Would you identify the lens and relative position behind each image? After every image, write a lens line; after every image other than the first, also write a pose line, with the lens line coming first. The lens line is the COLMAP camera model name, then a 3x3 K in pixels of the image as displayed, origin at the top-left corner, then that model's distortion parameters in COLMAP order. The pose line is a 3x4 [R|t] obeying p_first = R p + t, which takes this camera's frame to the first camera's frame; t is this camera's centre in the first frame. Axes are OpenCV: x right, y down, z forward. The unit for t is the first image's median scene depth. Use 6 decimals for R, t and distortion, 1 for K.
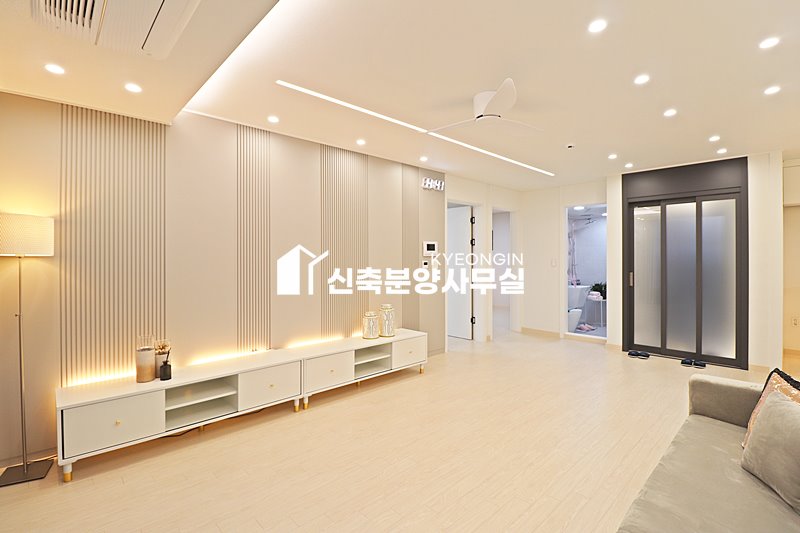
lens RADIAL K [[370.9, 0, 397.0], [0, 370.9, 259.0], [0, 0, 1]] dist [0.000780, -0.009434]
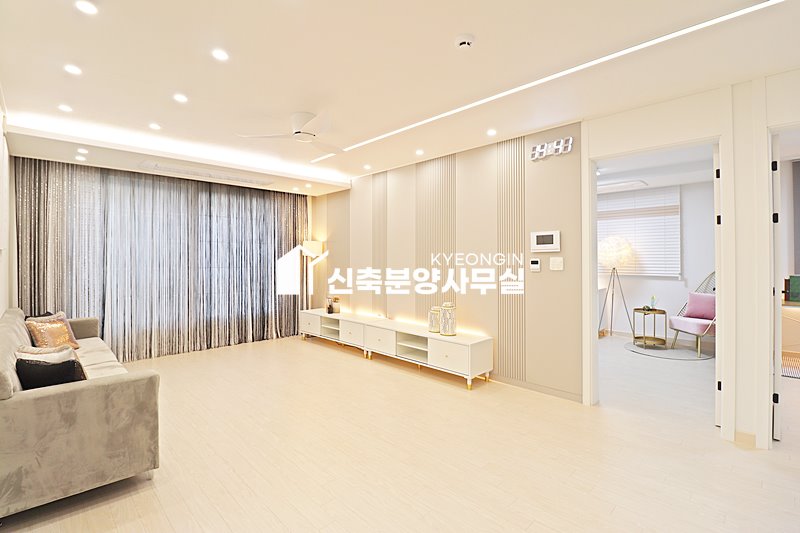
lens RADIAL K [[370.9, 0, 403.0], [0, 370.9, 260.1], [0, 0, 1]] dist [0.000780, -0.009434]
pose [[0.037846, 0.006481, -0.999263, 0.802349], [-0.000027, 0.999979, 0.006484, 0.003406], [0.999284, -0.000219, 0.037846, 0.711584]]
